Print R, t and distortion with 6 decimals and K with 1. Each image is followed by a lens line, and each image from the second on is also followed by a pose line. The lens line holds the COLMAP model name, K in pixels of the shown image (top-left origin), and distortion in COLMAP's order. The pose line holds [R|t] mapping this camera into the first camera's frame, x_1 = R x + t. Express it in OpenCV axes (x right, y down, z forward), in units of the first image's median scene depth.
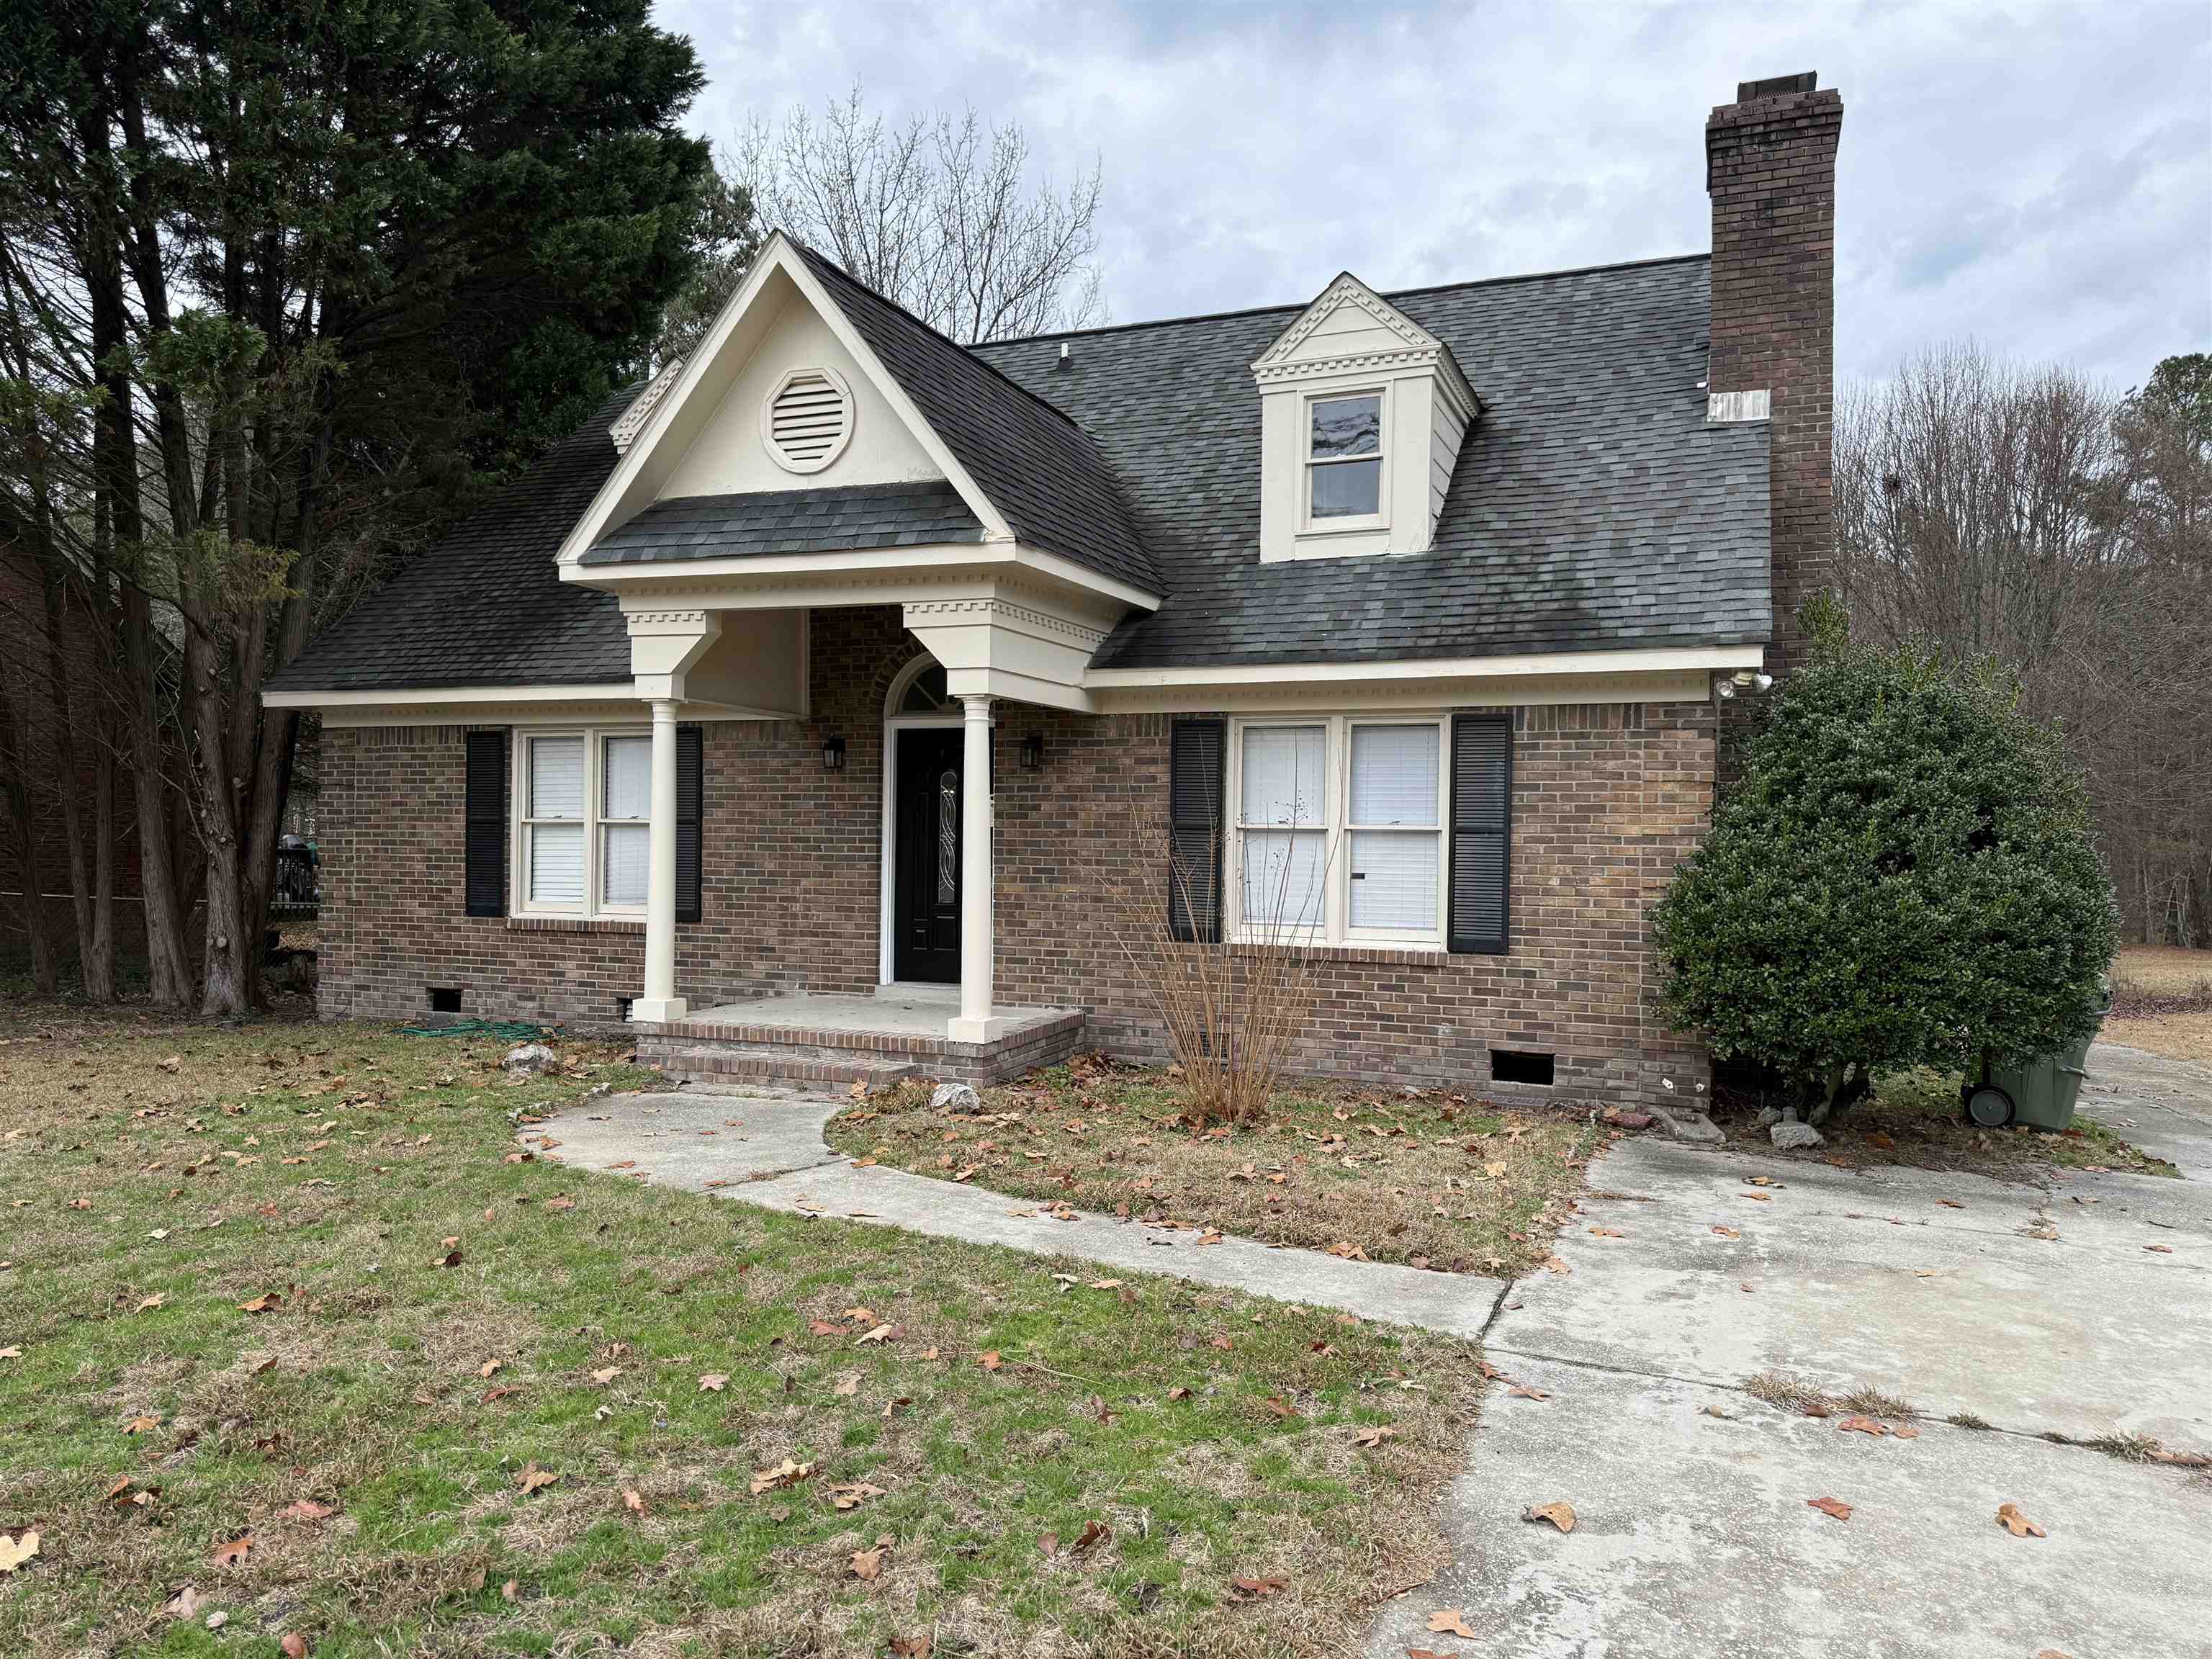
lens RADIAL K [[1555.1, 0, 1117.2], [0, 1555.1, 838.1], [0, 0, 1]] dist [0.057526, -0.056039]
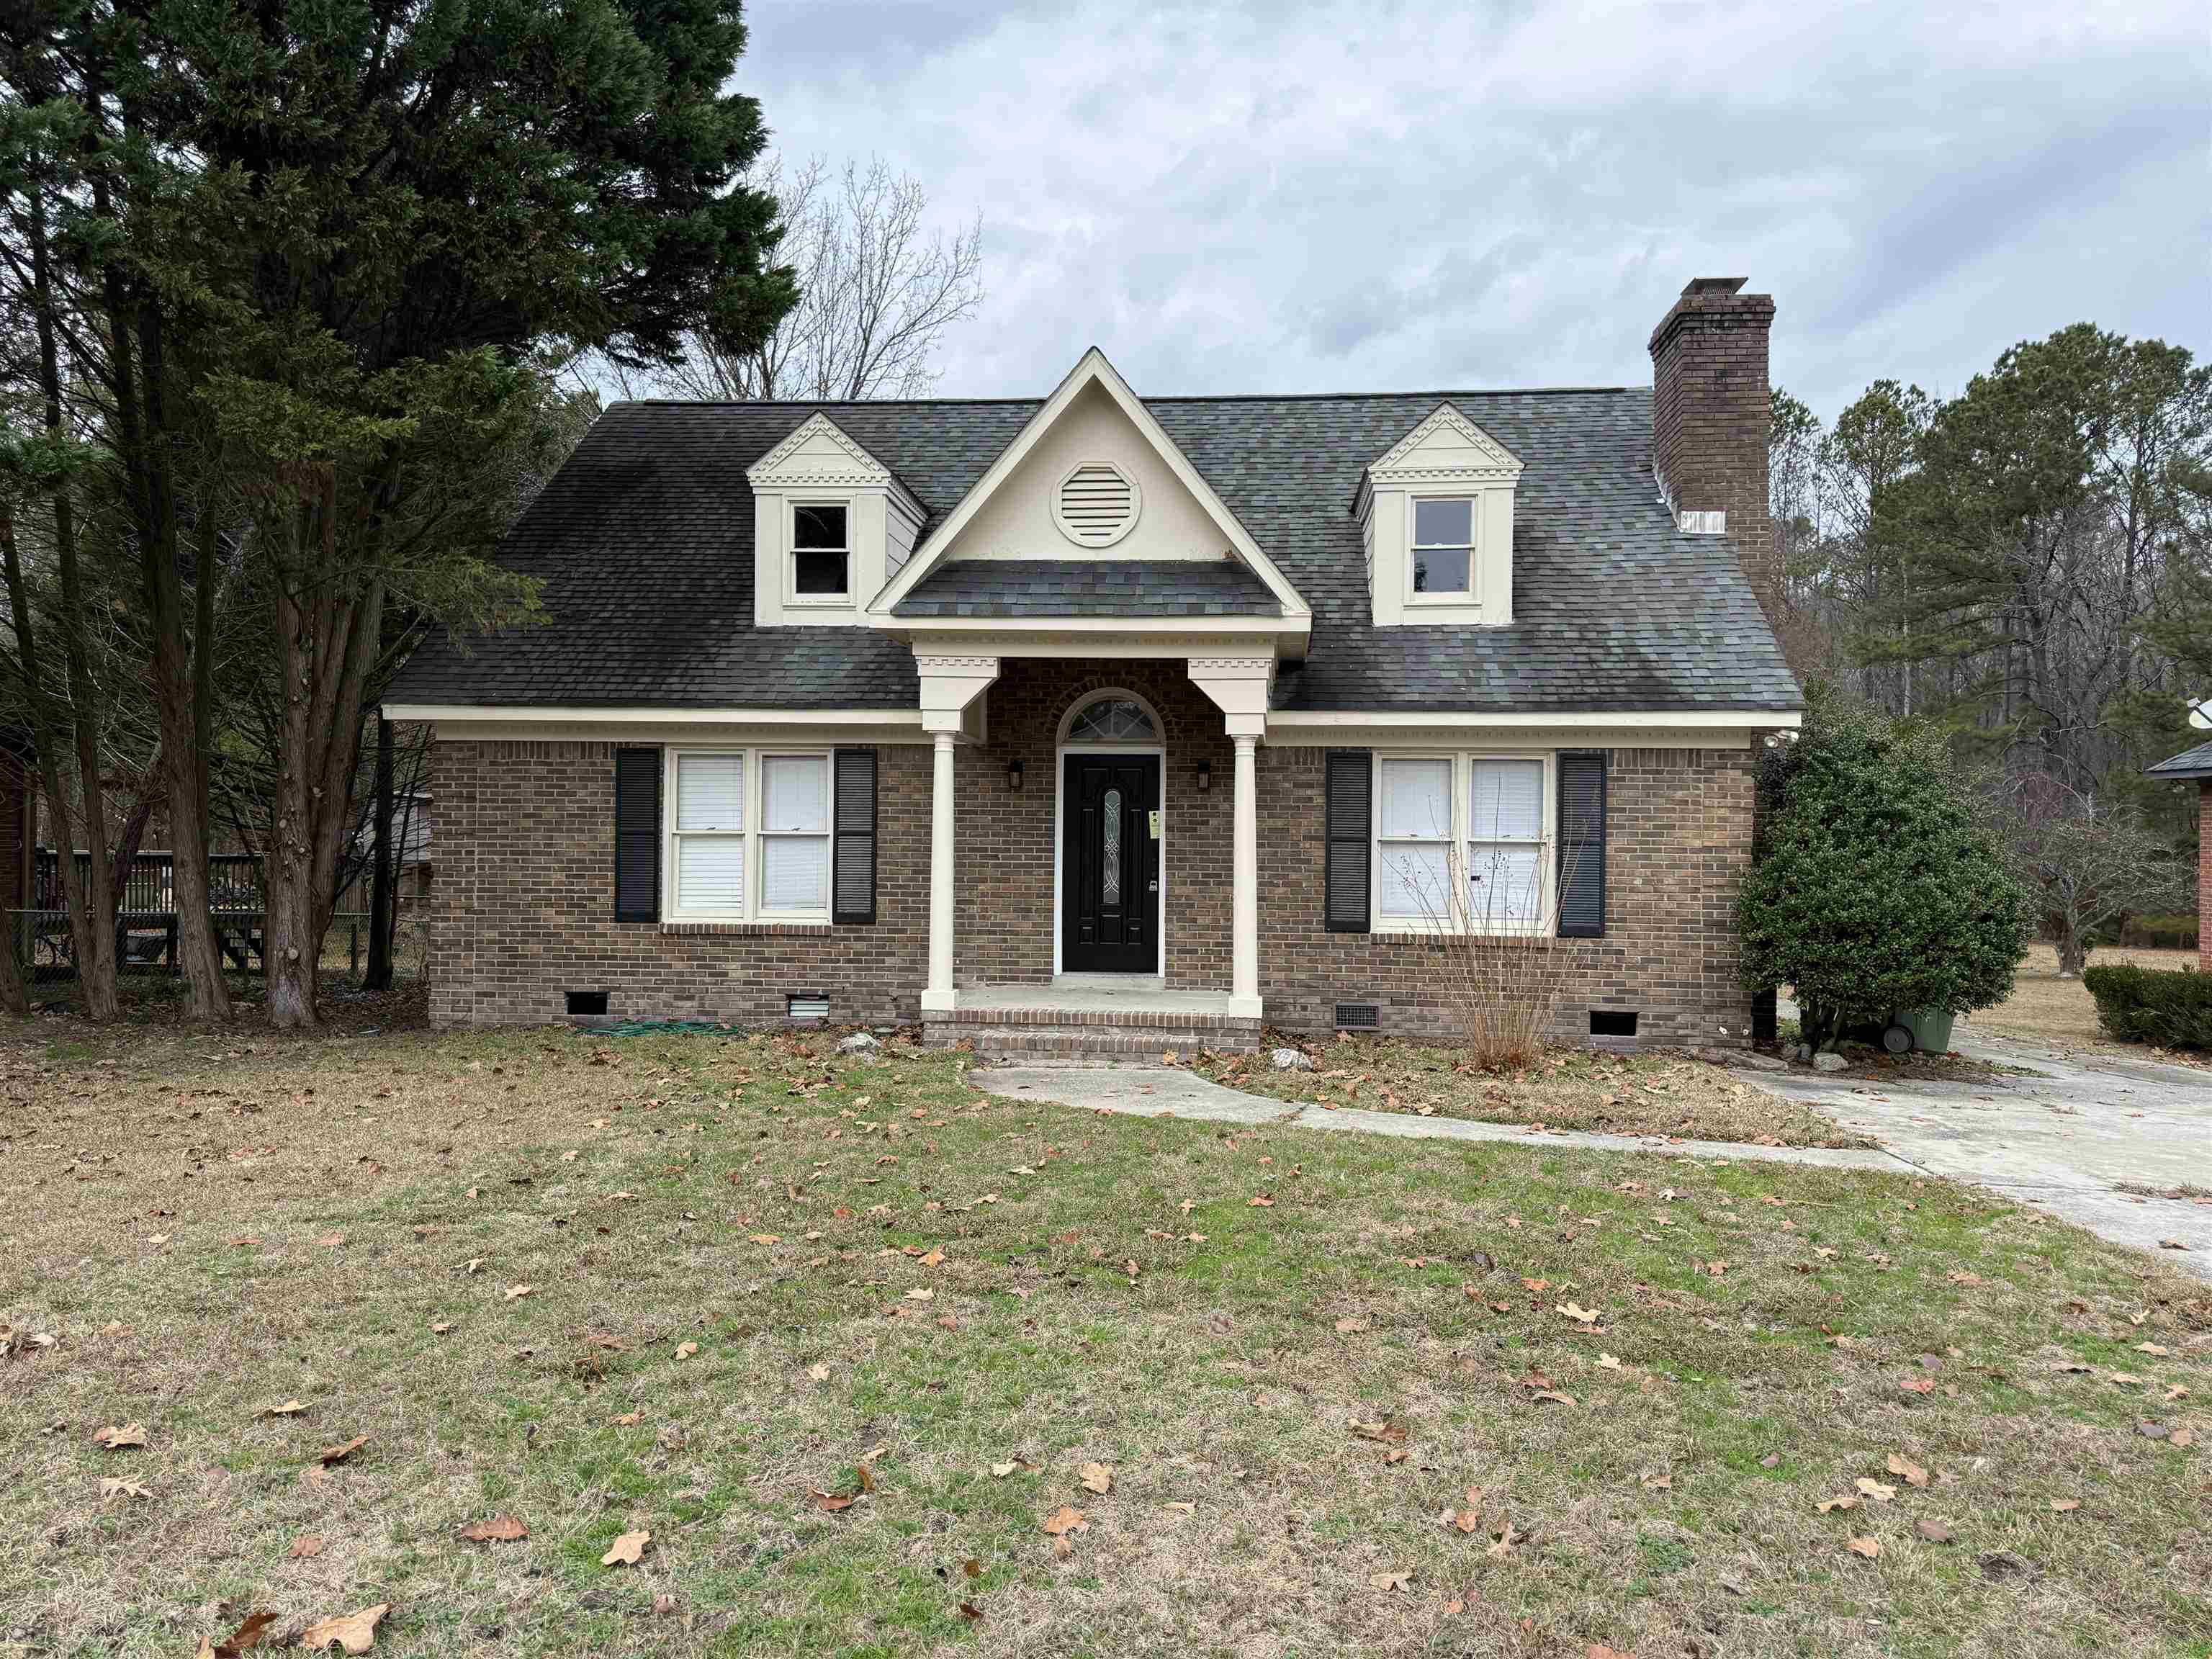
lens RADIAL K [[1555.1, 0, 1119.1], [0, 1555.1, 817.5], [0, 0, 1]] dist [0.057526, -0.056039]
pose [[0.957701, 0.001726, 0.287760, -0.526784], [0.000736, 0.999964, -0.008450, -0.016026], [-0.287764, 0.008304, 0.957665, -0.146407]]
